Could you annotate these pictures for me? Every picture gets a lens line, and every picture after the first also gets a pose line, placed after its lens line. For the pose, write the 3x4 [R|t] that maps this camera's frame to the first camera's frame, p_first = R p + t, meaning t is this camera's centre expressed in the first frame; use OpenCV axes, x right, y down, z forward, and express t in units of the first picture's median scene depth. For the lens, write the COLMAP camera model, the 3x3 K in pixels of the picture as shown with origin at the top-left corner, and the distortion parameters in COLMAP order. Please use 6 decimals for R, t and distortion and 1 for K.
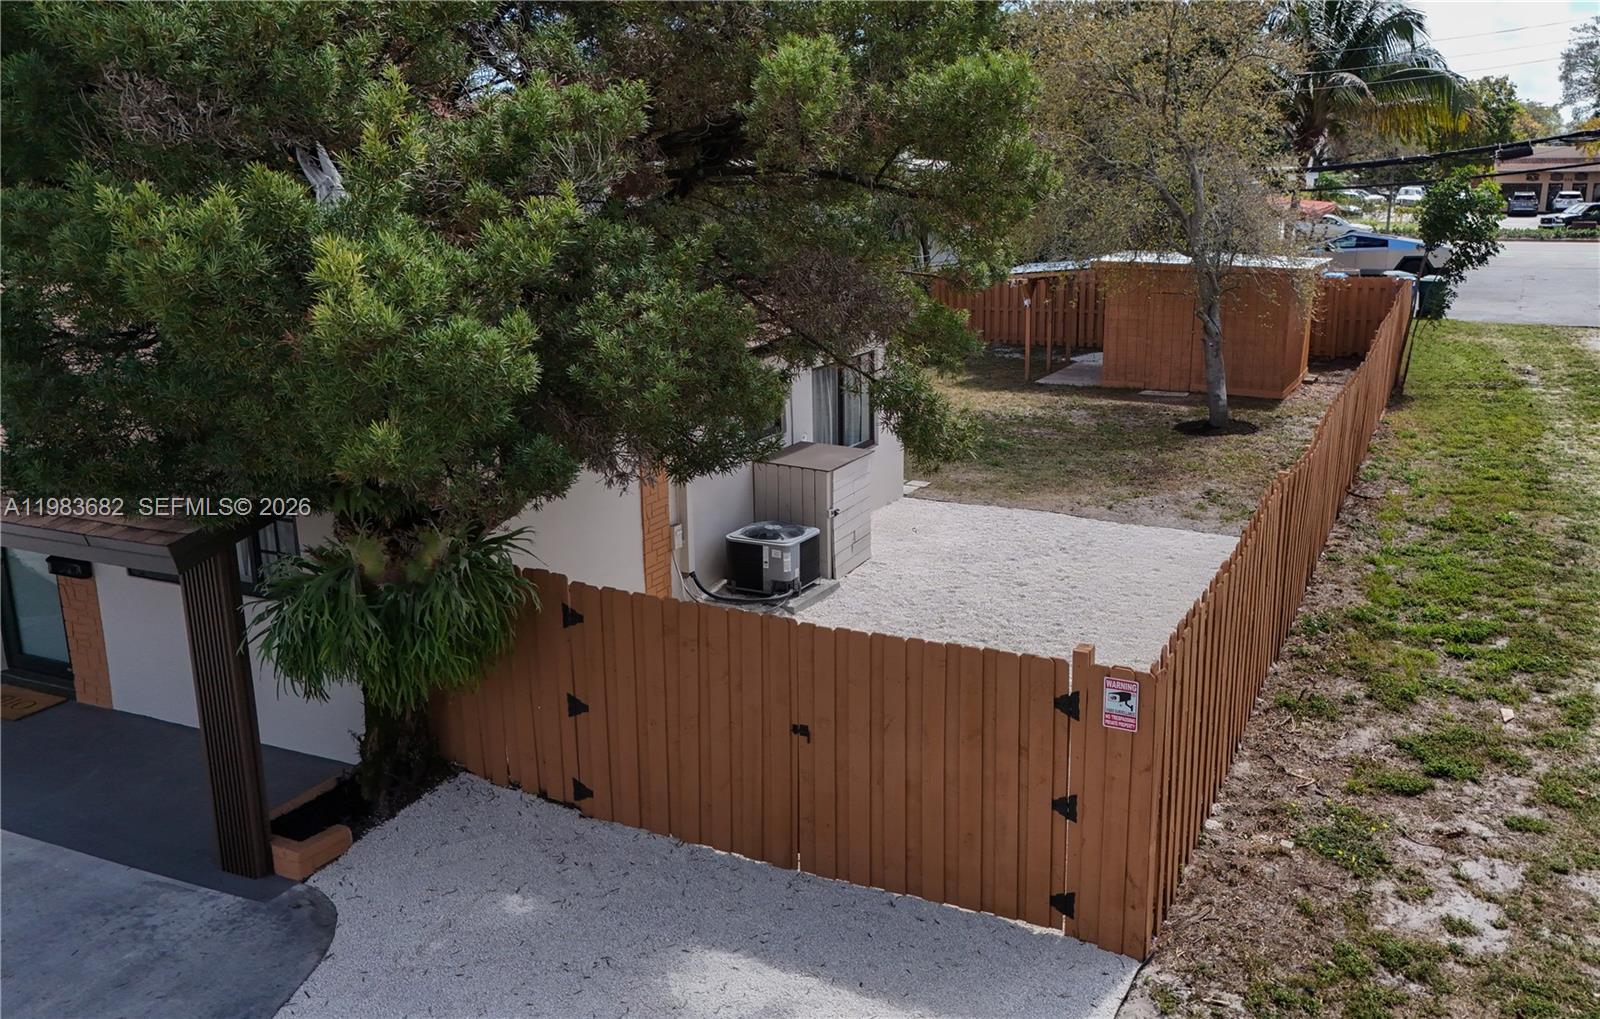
lens RADIAL K [[1327.4, 0, 922.0], [0, 1327.4, 532.0], [0, 0, 1]] dist [0.111361, -0.157530]
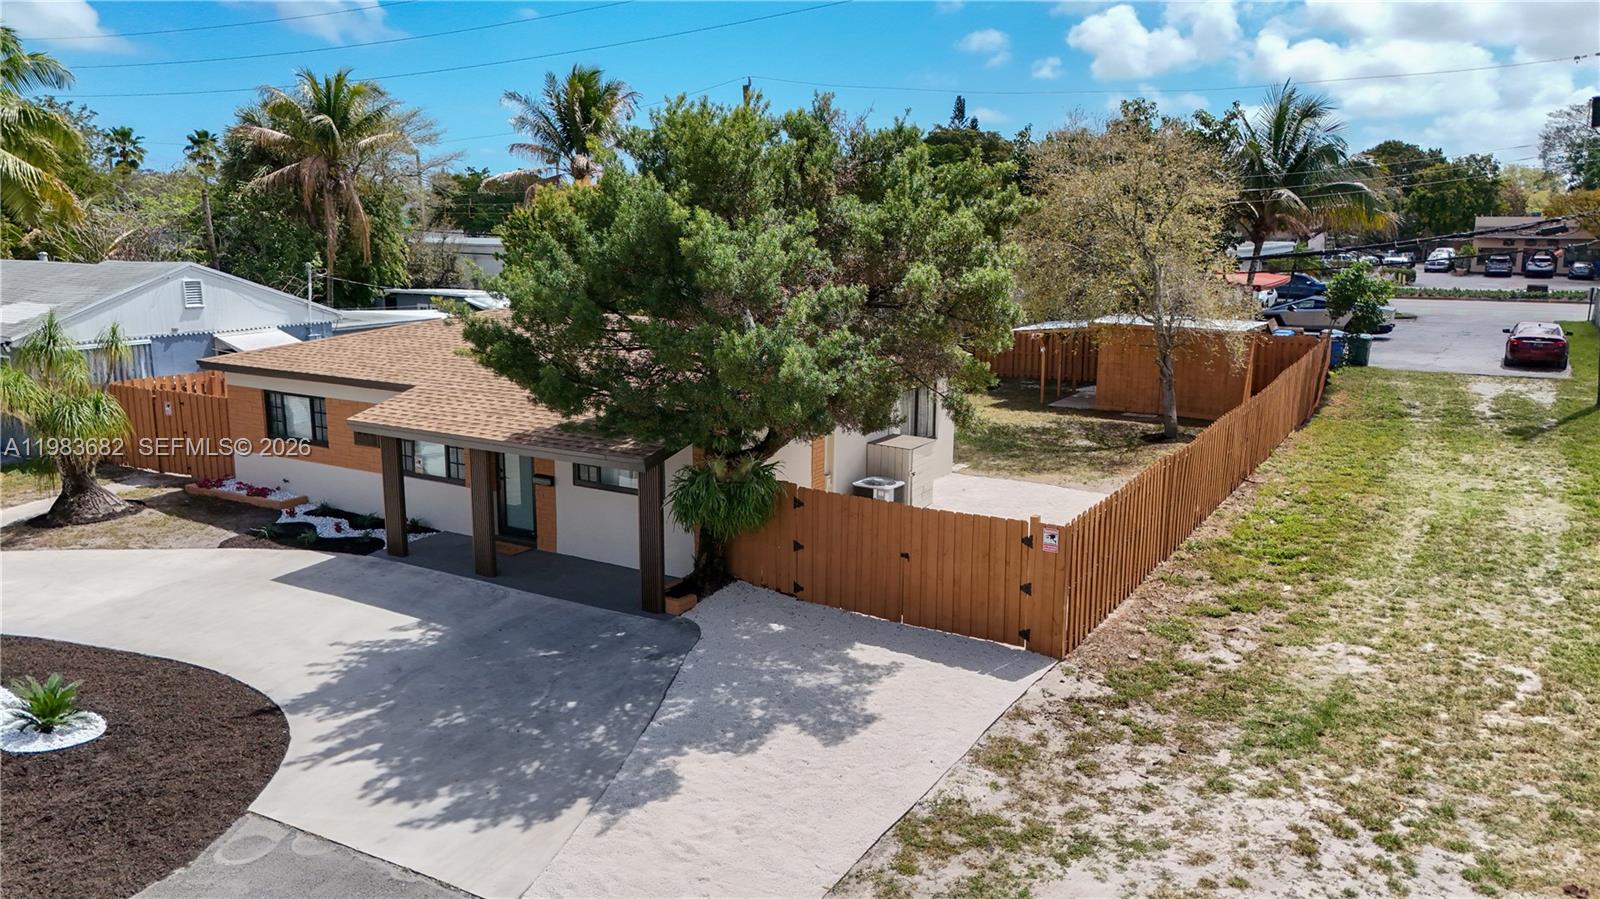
lens RADIAL K [[1179.8, 0, 803.9], [0, 1179.8, 446.4], [0, 0, 1]] dist [0.056431, -0.040345]
pose [[0.990388, 0.026258, -0.135801, 0.001873], [-0.036841, 0.996426, -0.076017, 0.101814], [0.133320, 0.080289, 0.987815, -0.772434]]
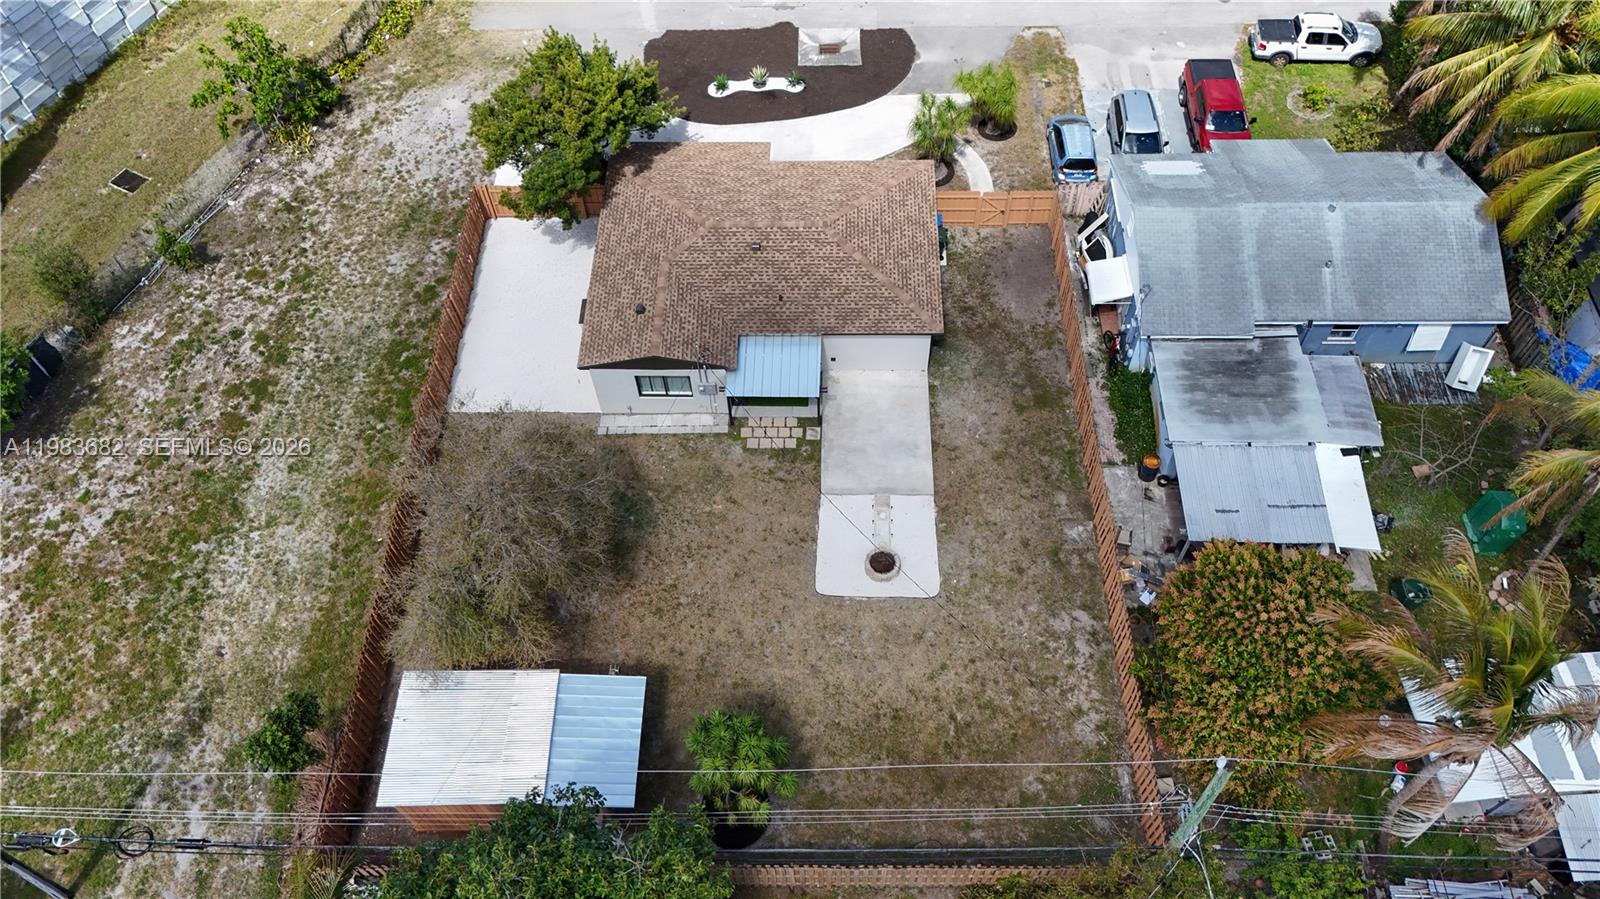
lens RADIAL K [[1179.8, 0, 803.9], [0, 1179.8, 446.4], [0, 0, 1]] dist [0.056431, -0.040345]
pose [[-0.928446, 0.318524, -0.191130, 0.141684], [-0.077136, 0.337997, 0.937981, -3.867609], [0.363371, 0.885607, -0.289242, 3.327134]]
